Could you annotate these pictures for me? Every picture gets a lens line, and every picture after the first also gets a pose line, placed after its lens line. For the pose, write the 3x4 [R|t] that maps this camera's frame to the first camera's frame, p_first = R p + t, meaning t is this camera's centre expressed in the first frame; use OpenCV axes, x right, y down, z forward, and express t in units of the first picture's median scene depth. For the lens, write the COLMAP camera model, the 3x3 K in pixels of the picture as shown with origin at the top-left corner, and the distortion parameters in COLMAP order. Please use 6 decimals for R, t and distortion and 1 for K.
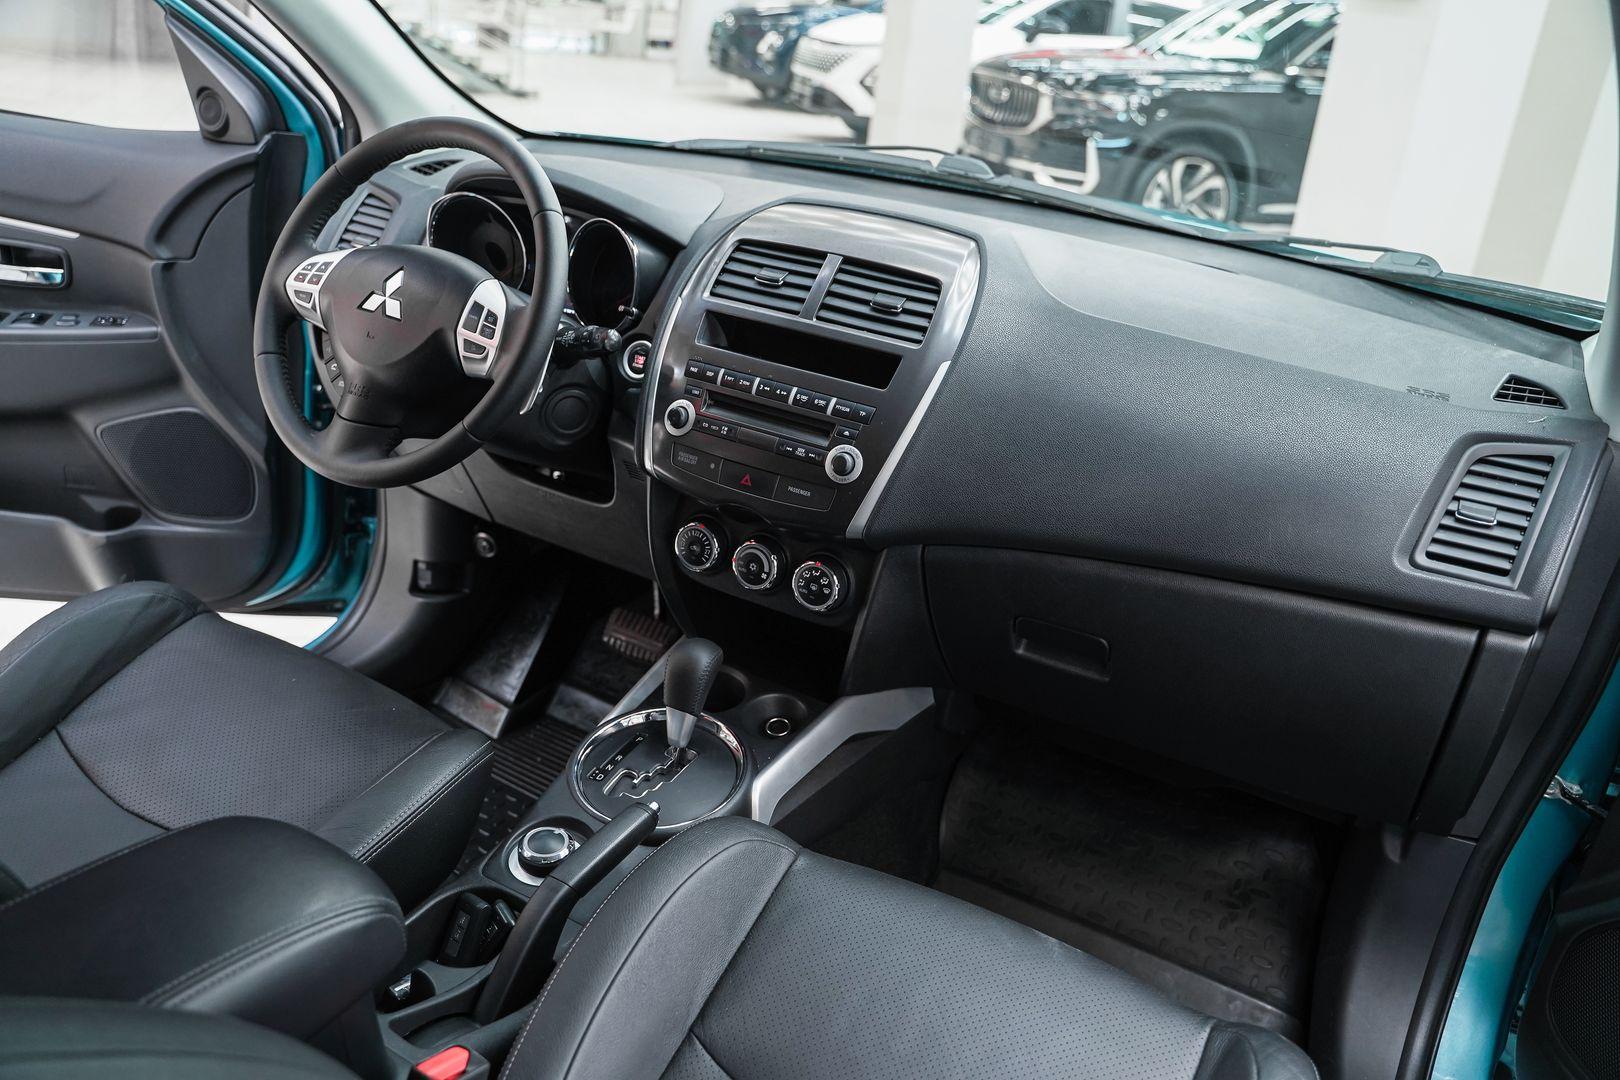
lens RADIAL K [[1299.4, 0, 802.8], [0, 1299.4, 535.5], [0, 0, 1]] dist [-0.111926, 0.077975]
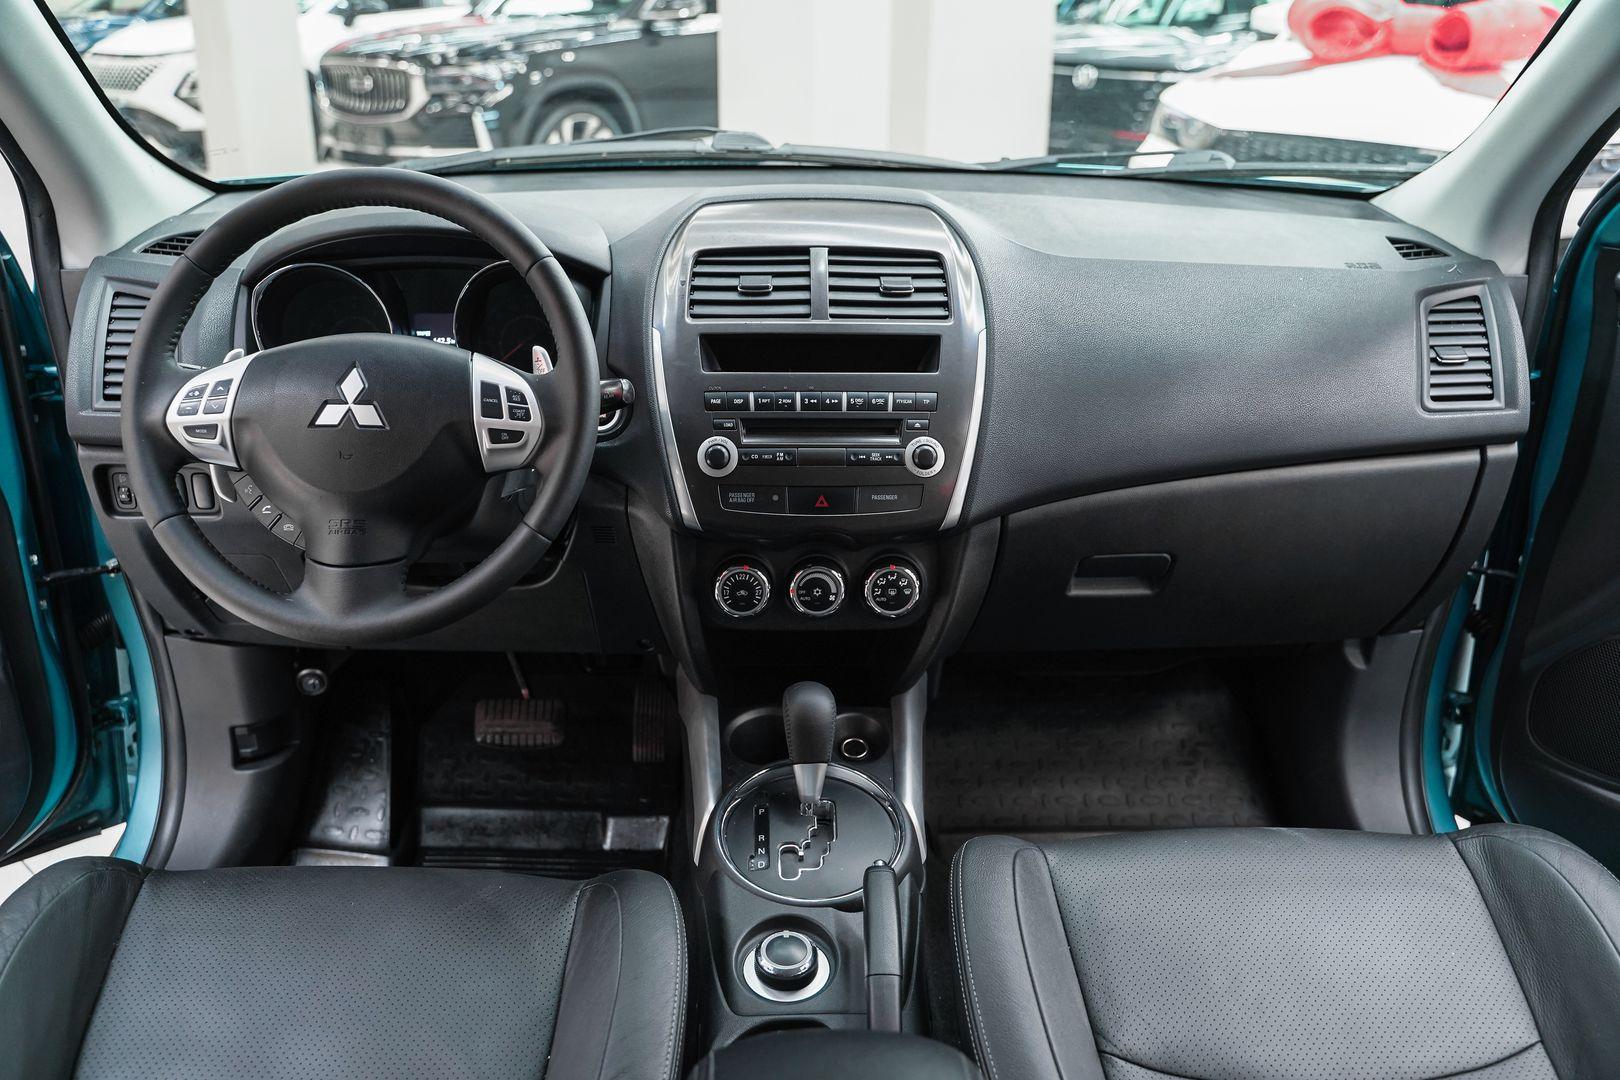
lens RADIAL K [[1299.4, 0, 800.9], [0, 1299.4, 543.4], [0, 0, 1]] dist [-0.111926, 0.077975]
pose [[0.857172, -0.284070, 0.429605, -0.427083], [0.271725, 0.958032, 0.091325, -0.095027], [-0.437518, 0.038453, 0.898387, 0.161987]]
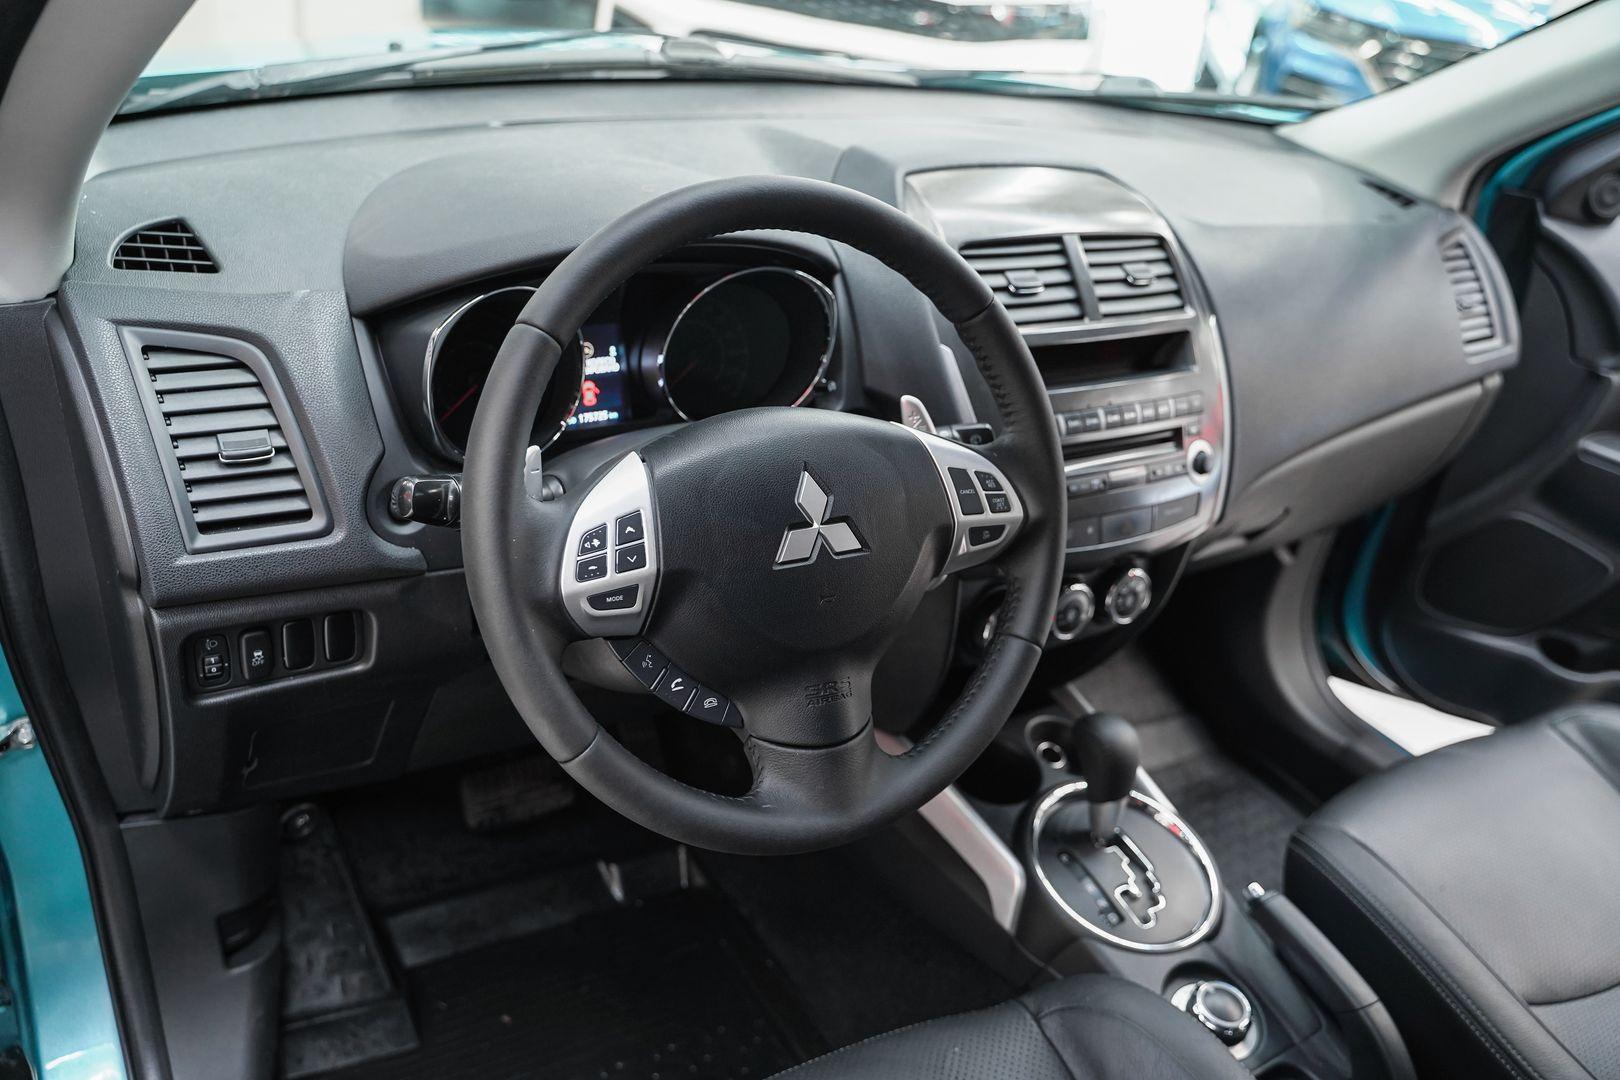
lens RADIAL K [[1299.4, 0, 813.4], [0, 1299.4, 550.4], [0, 0, 1]] dist [-0.111926, 0.077975]
pose [[0.488914, -0.465904, 0.737493, -0.715427], [0.270463, 0.884726, 0.379616, -0.374420], [-0.829345, 0.013865, 0.558565, 0.645535]]
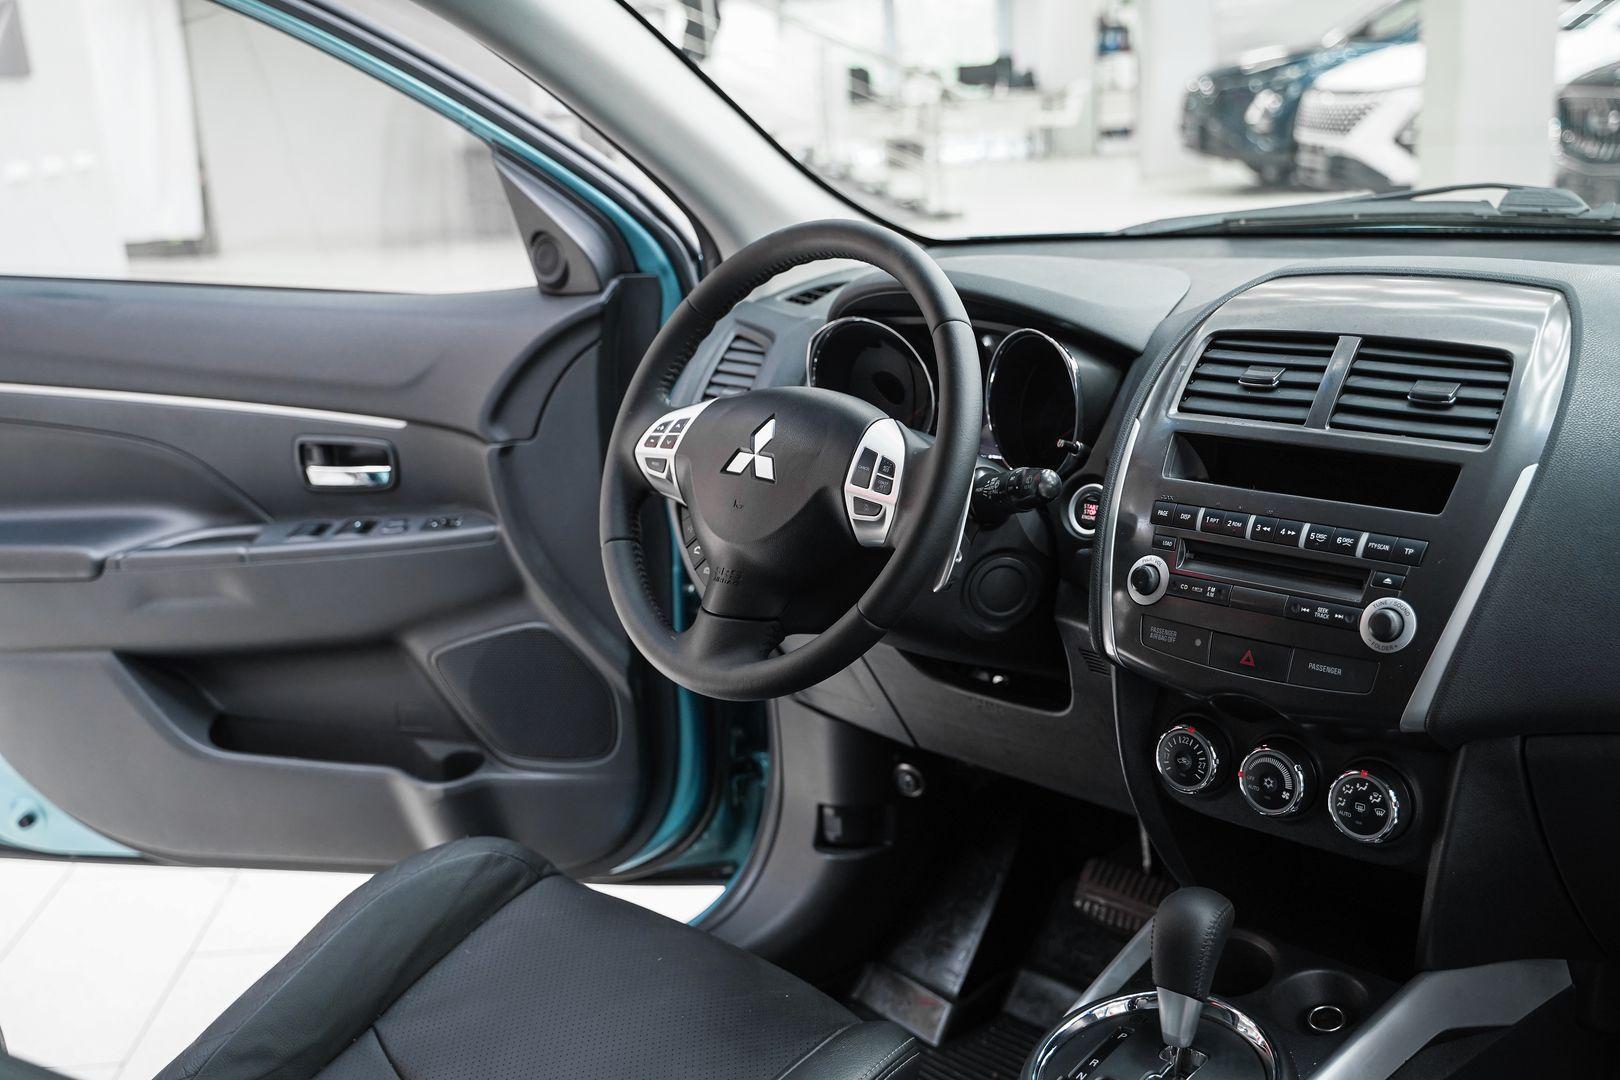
lens RADIAL K [[1724.6, 0, 805.5], [0, 1724.6, 539.4], [0, 0, 1]] dist [-0.015810, 0.000000]
pose [[0.949753, -0.085144, -0.301196, 0.015231], [0.041651, 0.988111, -0.147989, 0.020755], [0.310216, 0.128008, 0.942009, 0.024768]]
